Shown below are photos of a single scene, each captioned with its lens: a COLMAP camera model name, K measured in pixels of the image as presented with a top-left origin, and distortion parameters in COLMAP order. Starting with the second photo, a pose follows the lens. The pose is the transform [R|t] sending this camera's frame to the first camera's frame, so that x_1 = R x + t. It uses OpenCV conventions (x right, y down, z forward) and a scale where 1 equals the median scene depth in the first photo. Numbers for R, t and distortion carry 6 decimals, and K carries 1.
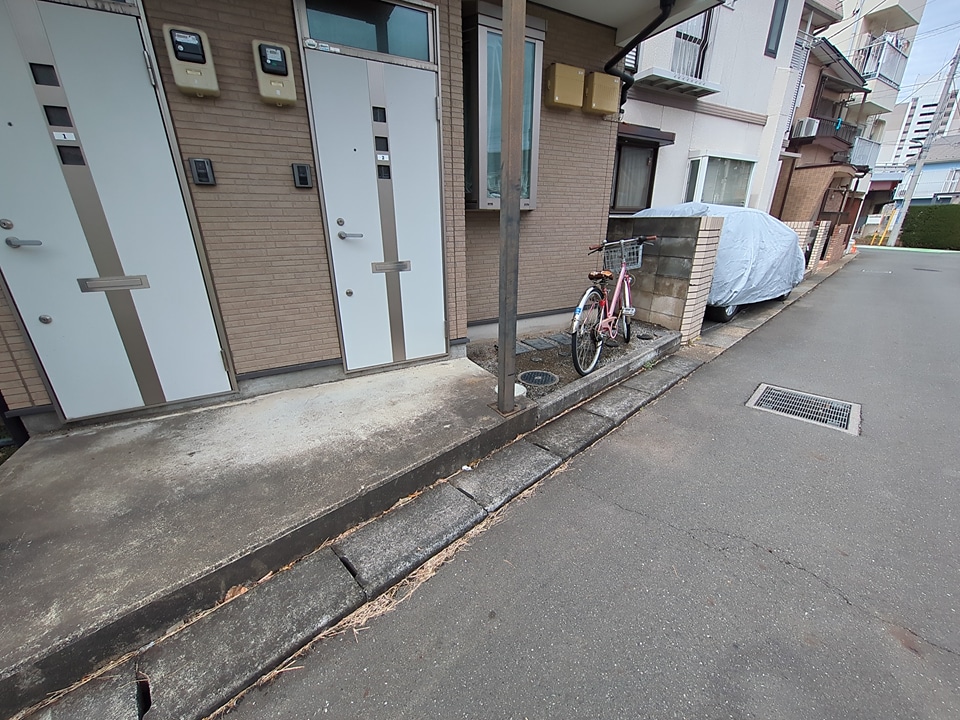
lens RADIAL K [[378.6, 0, 480.0], [0, 378.6, 360.0], [0, 0, 1]] dist [0.000177, 0.000002]
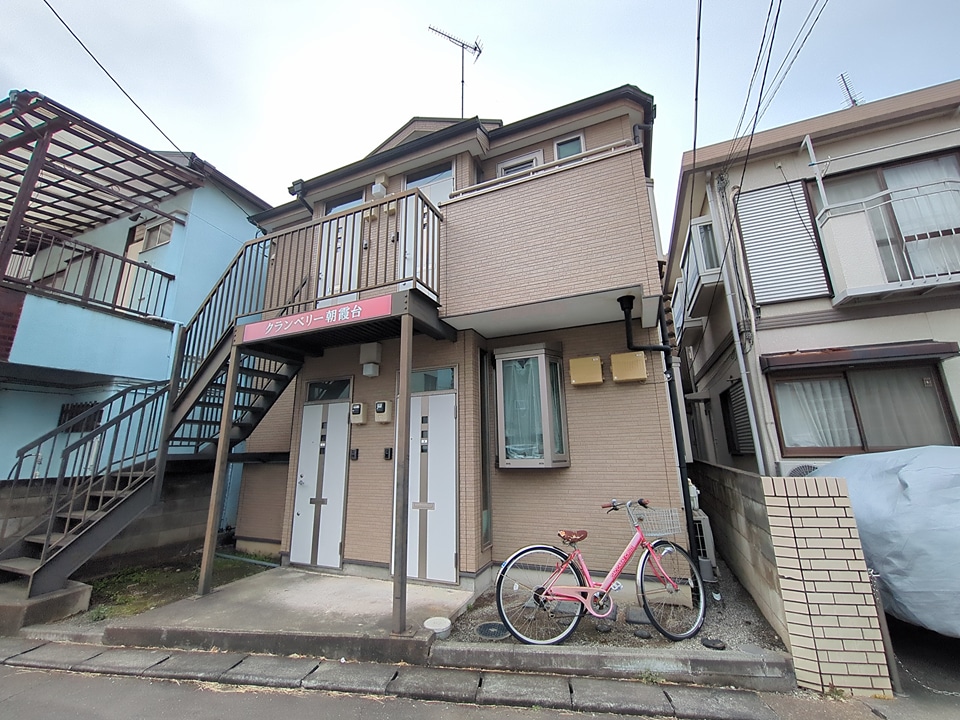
lens RADIAL K [[378.6, 0, 480.0], [0, 378.6, 360.0], [0, 0, 1]] dist [0.000177, 0.000002]
pose [[0.626280, -0.190226, -0.756034, 1.367515], [-0.255311, 0.866250, -0.429451, -0.179563], [0.736607, 0.461980, 0.493948, 0.153286]]
